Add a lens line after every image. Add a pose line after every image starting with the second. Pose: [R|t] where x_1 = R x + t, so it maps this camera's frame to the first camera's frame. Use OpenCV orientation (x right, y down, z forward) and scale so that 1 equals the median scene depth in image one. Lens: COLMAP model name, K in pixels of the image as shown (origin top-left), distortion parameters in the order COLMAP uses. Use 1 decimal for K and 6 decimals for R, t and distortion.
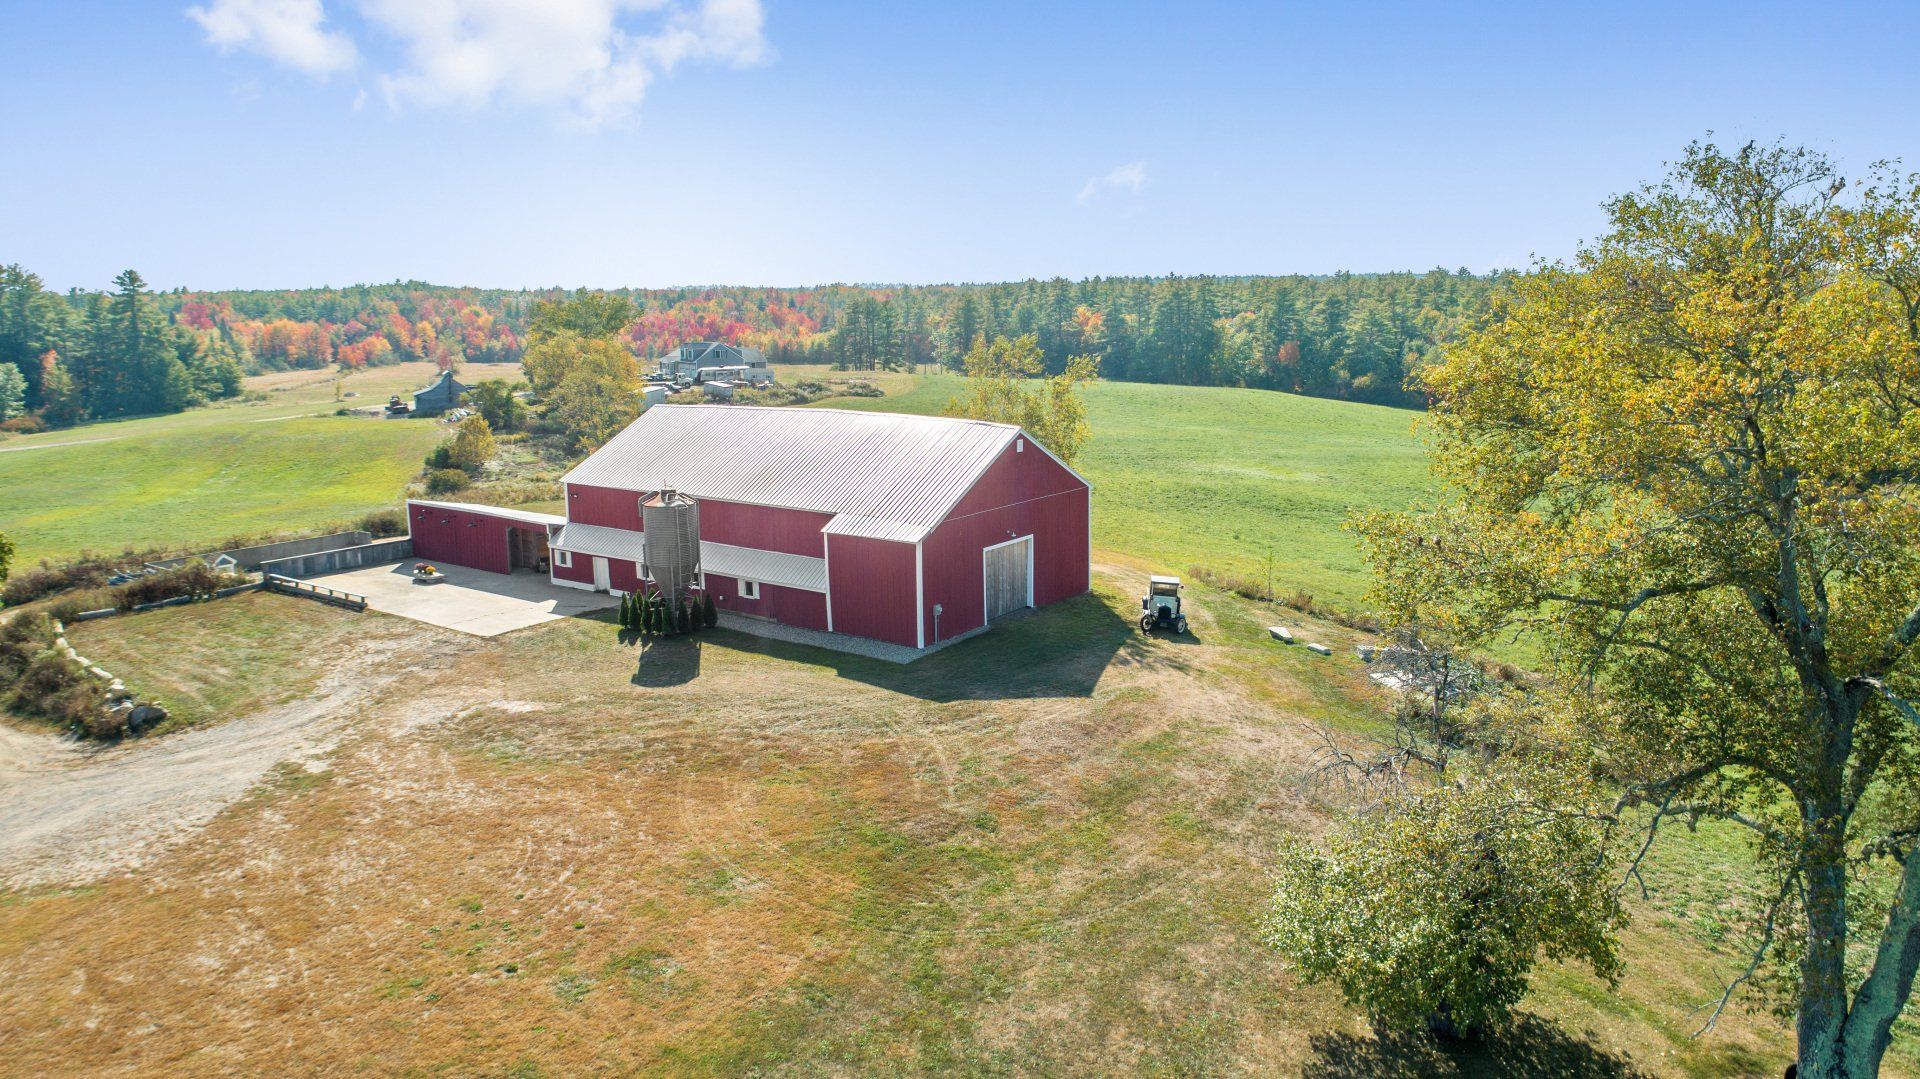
lens RADIAL K [[1284.3, 0, 985.5], [0, 1284.3, 591.6], [0, 0, 1]] dist [-0.012634, 0.006731]
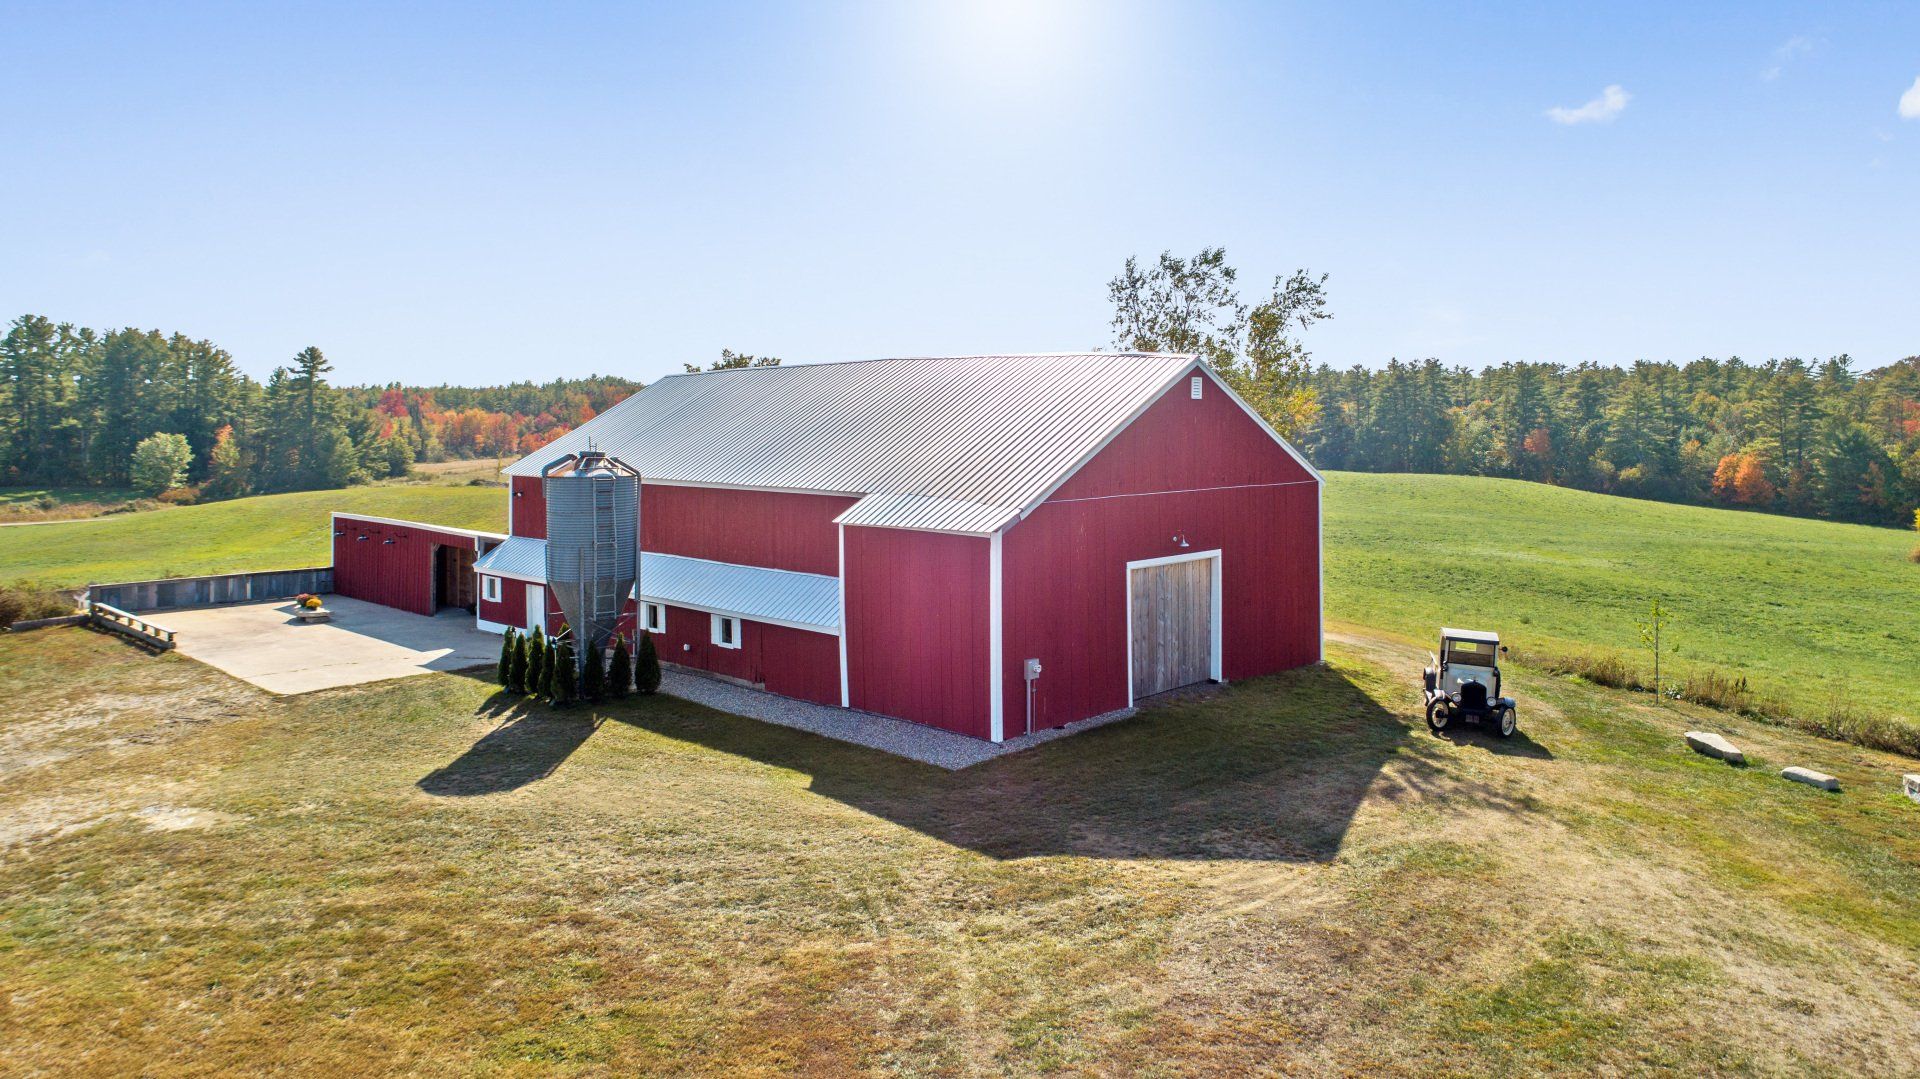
lens RADIAL K [[1338.2, 0, 981.1], [0, 1338.2, 426.4], [0, 0, 1]] dist [-0.015423, 0.011008]
pose [[0.988109, 0.003907, -0.153703, 0.023549], [-0.036300, 0.977345, -0.208518, 0.029526], [0.149407, 0.211618, 0.965865, 0.413425]]
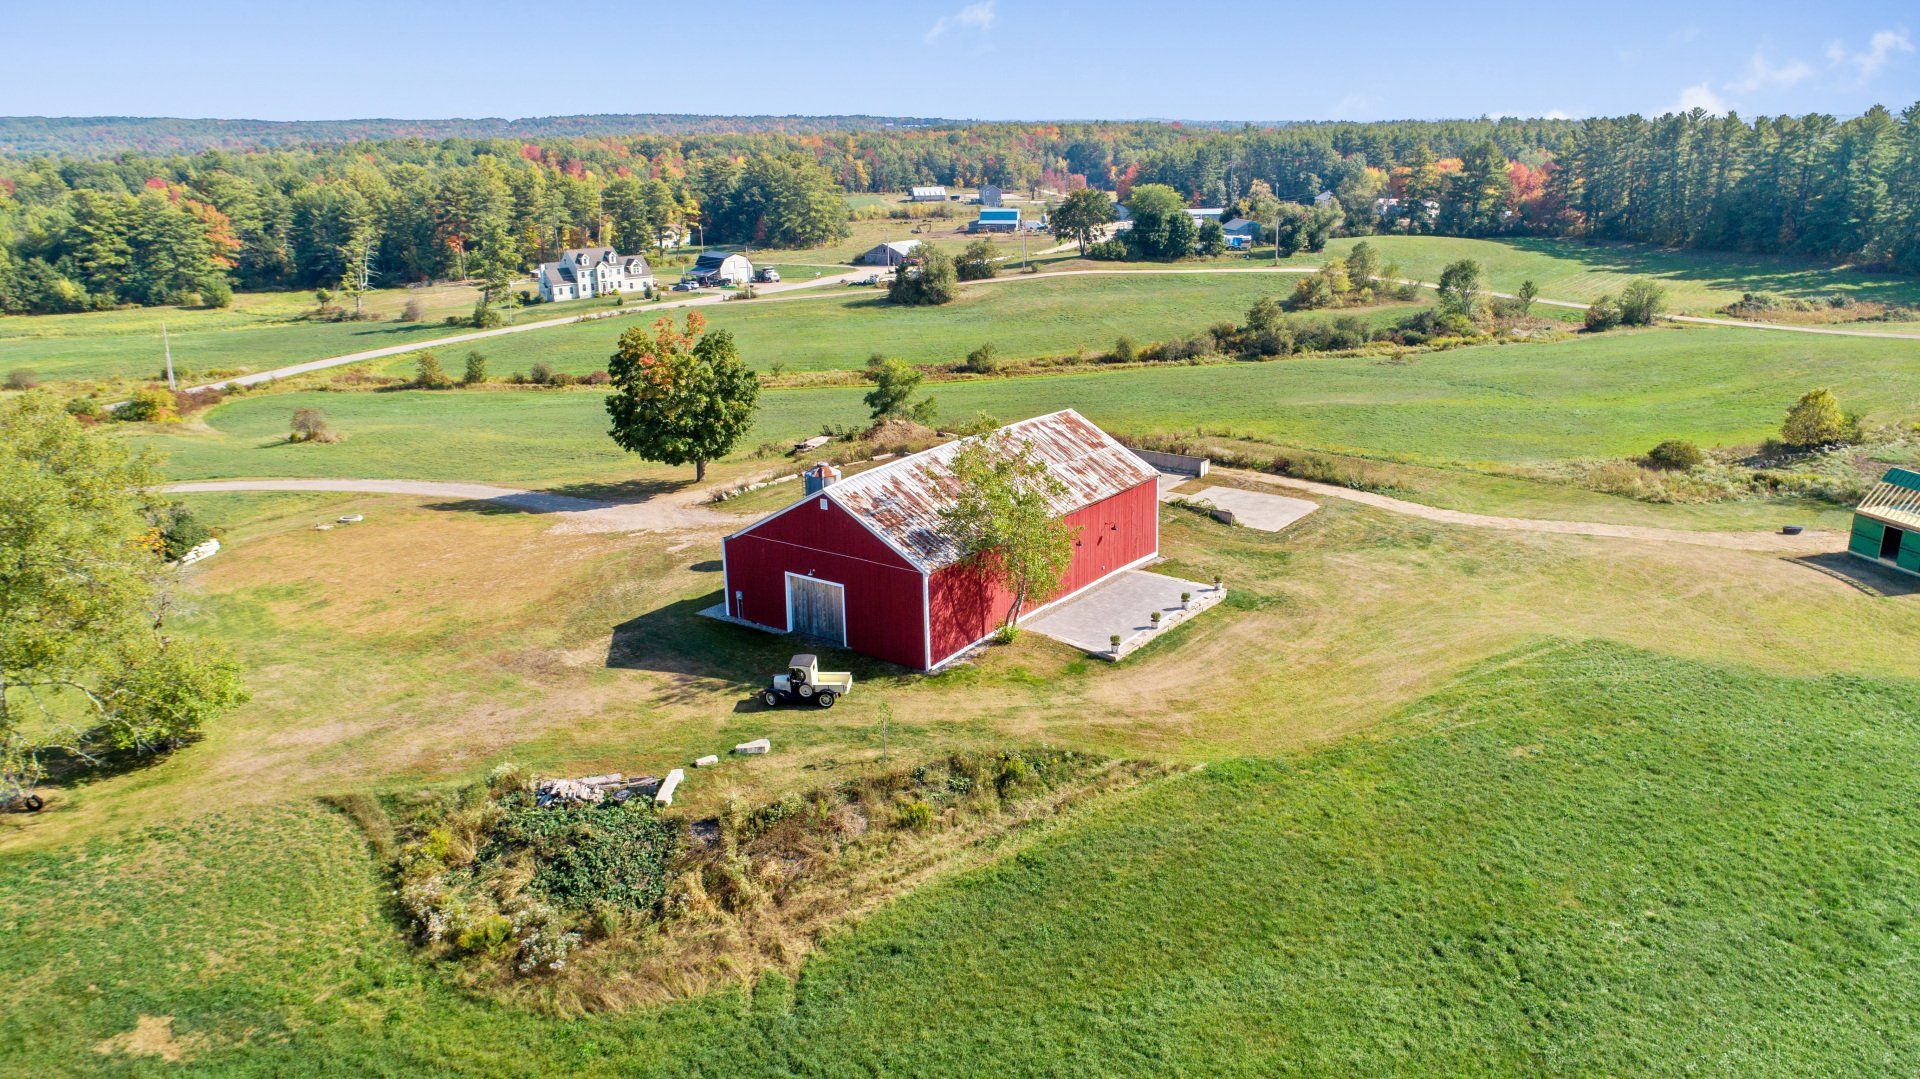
lens RADIAL K [[1338.2, 0, 945.4], [0, 1338.2, 558.4], [0, 0, 1]] dist [-0.015423, 0.011008]
pose [[-0.036374, 0.311307, -0.949613, 1.172461], [-0.203227, 0.928081, 0.312033, -0.463262], [0.978456, 0.204337, 0.029508, 1.074768]]
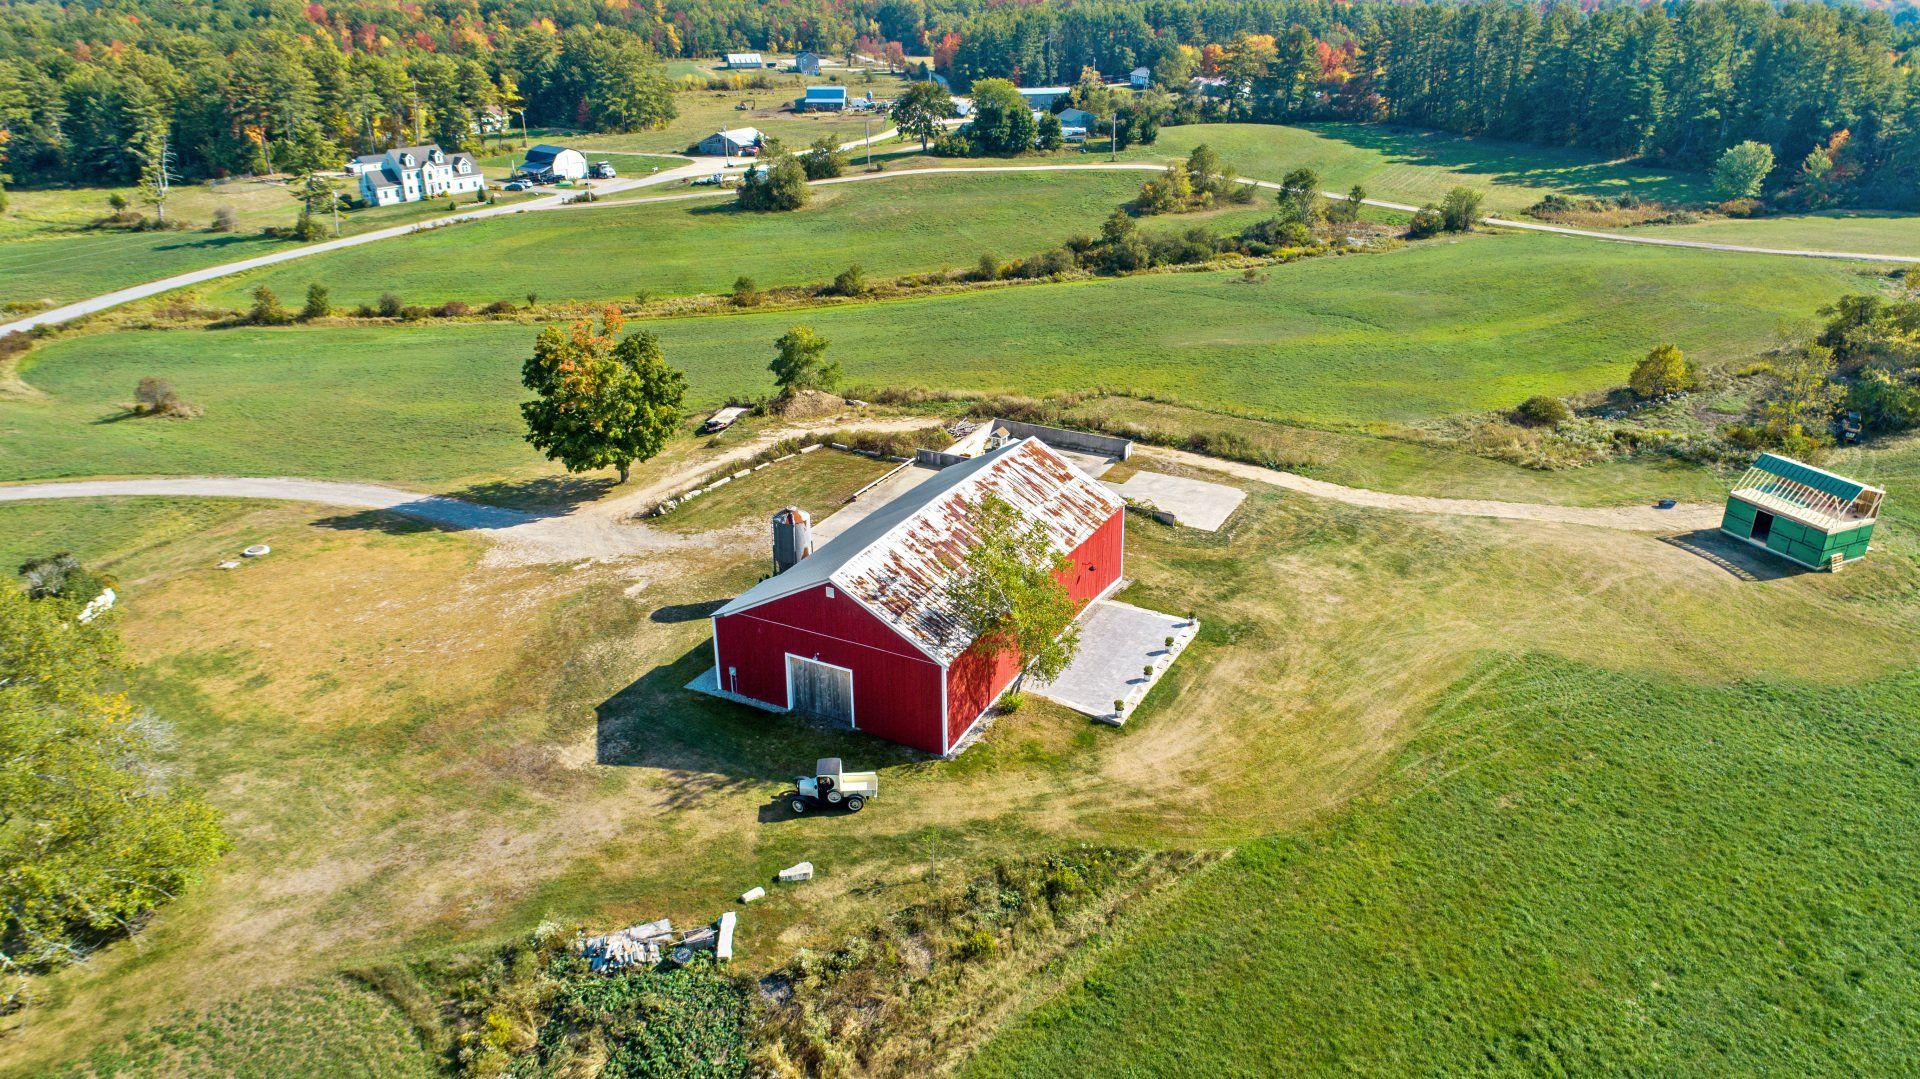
lens RADIAL K [[1284.3, 0, 945.4], [0, 1284.3, 549.6], [0, 0, 1]] dist [-0.012634, 0.006731]
pose [[0.108939, 0.413857, -0.903800, 1.033828], [-0.214883, 0.897518, 0.385080, -0.599209], [0.970545, 0.152262, 0.186705, 0.876602]]
